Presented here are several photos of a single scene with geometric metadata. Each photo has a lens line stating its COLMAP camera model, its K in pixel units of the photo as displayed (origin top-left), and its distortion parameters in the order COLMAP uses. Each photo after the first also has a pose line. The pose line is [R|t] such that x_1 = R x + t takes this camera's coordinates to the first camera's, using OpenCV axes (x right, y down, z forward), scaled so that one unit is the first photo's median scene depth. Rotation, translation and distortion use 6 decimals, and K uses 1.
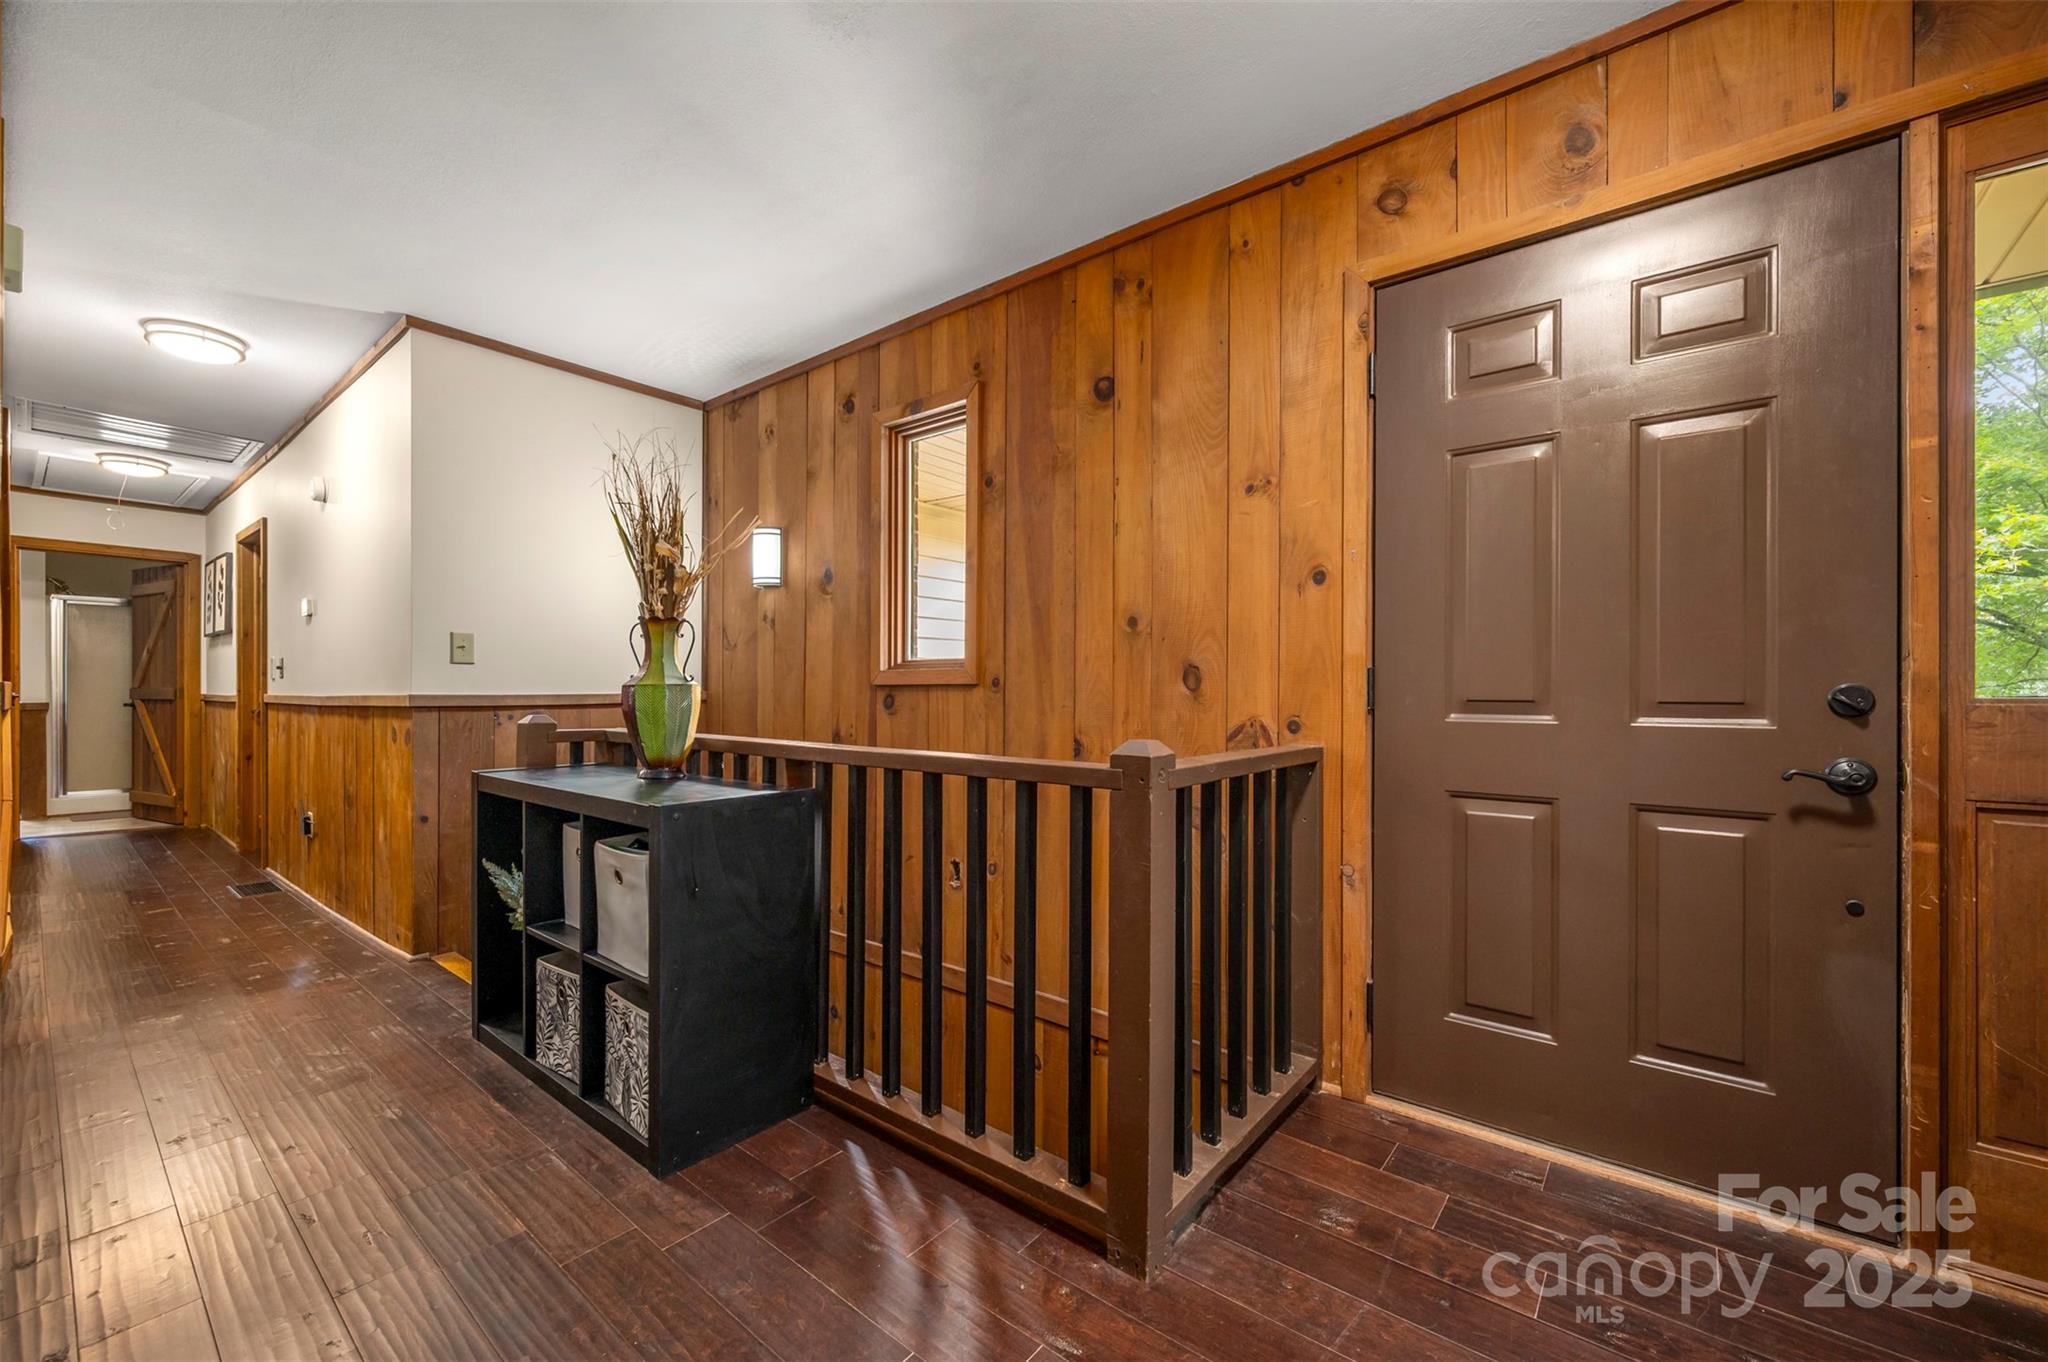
lens RADIAL K [[815.5, 0, 1024.1], [0, 815.5, 686.9], [0, 0, 1]] dist [0.001471, 0.000131]
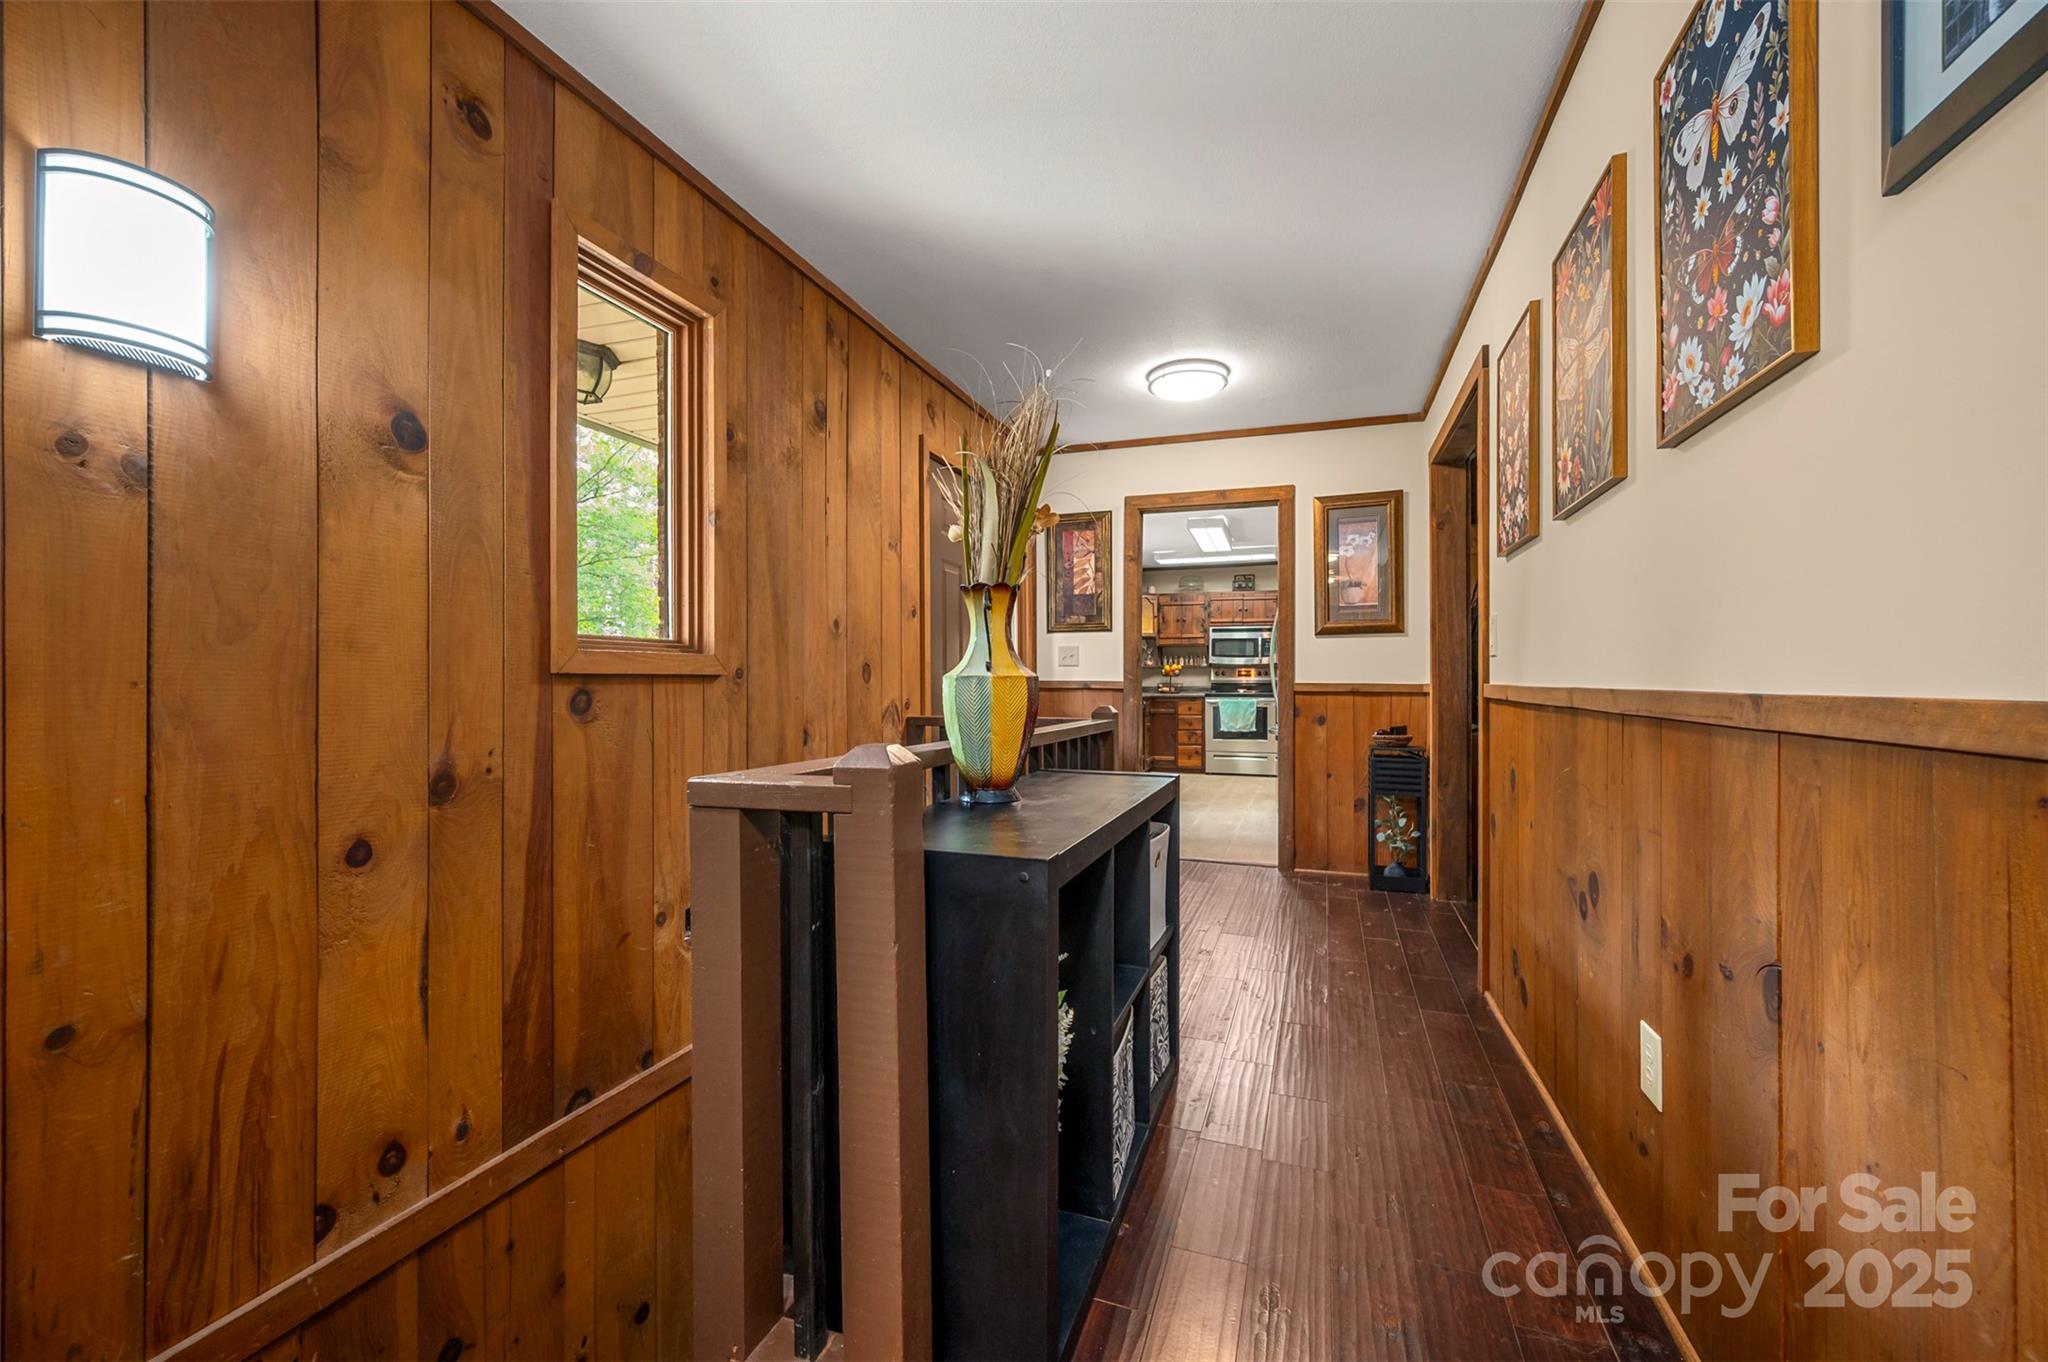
lens RADIAL K [[815.5, 0, 1021.9], [0, 815.5, 680.5], [0, 0, 1]] dist [0.001471, 0.000131]
pose [[-0.332840, 0.001530, 0.942982, -0.964519], [-0.002979, 0.999992, -0.002674, 0.003460], [-0.942979, -0.003699, -0.332833, 1.028559]]
